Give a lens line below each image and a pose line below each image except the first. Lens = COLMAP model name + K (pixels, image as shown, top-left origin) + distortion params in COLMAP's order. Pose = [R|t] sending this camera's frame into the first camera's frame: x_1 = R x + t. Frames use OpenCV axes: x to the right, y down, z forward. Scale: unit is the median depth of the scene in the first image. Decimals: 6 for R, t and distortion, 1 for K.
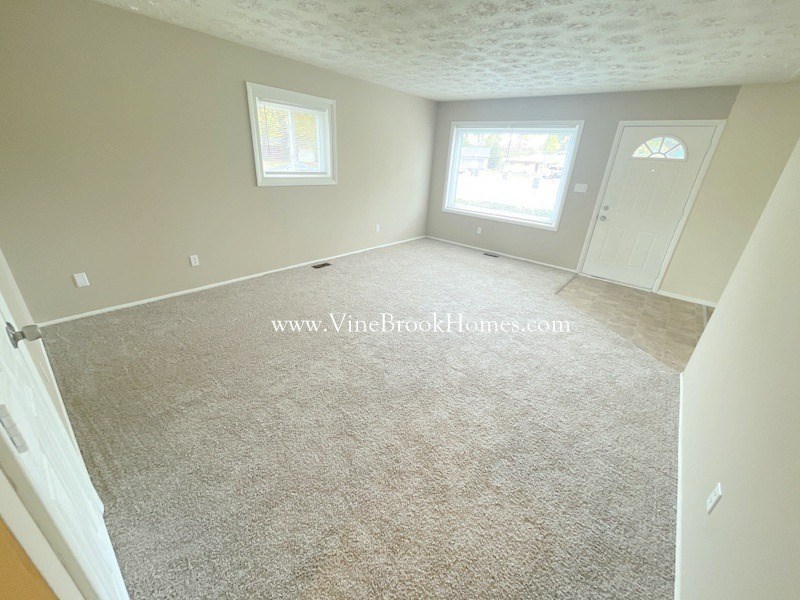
lens RADIAL K [[325.1, 0, 400.0], [0, 325.1, 300.0], [0, 0, 1]] dist [0.000269, -0.000002]
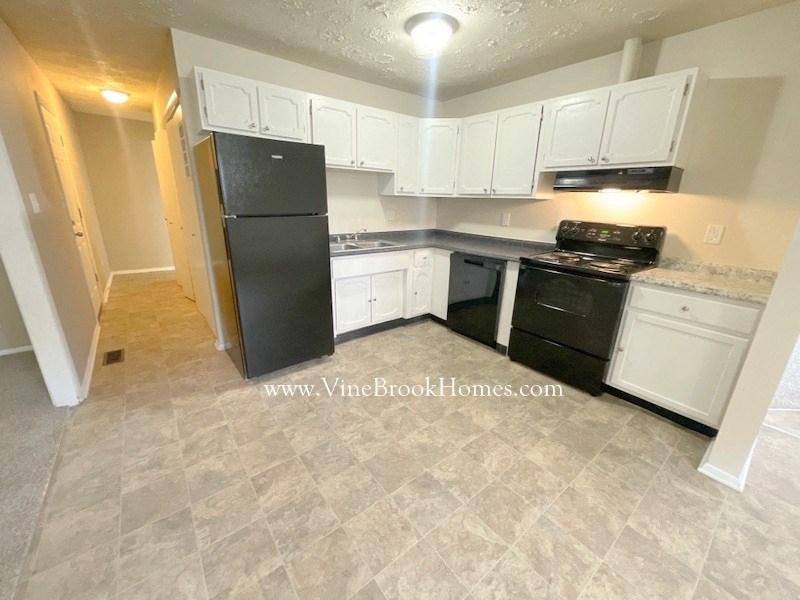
lens RADIAL K [[320.5, 0, 399.0], [0, 320.5, 285.0], [0, 0, 1]] dist [0.006460, 0.000164]
pose [[-0.200421, 0.196254, -0.959852, 1.295711], [-0.428843, 0.863311, 0.266059, -0.514535], [0.880866, 0.464949, -0.088864, 1.449639]]
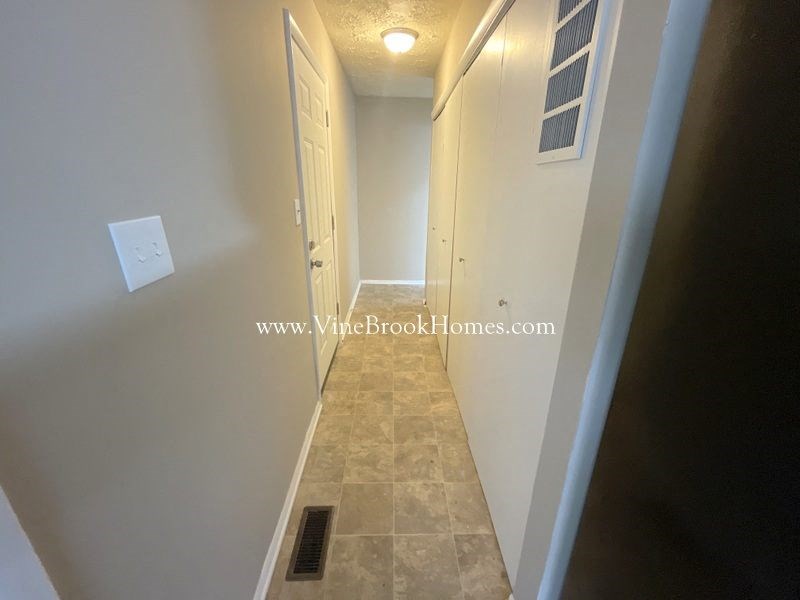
lens RADIAL K [[325.1, 0, 400.0], [0, 325.1, 300.0], [0, 0, 1]] dist [0.000269, -0.000002]
pose [[-0.751569, 0.161128, -0.639673, 1.197520], [-0.310046, 0.769639, 0.558147, -0.471574], [0.582251, 0.617814, -0.528479, 1.339949]]
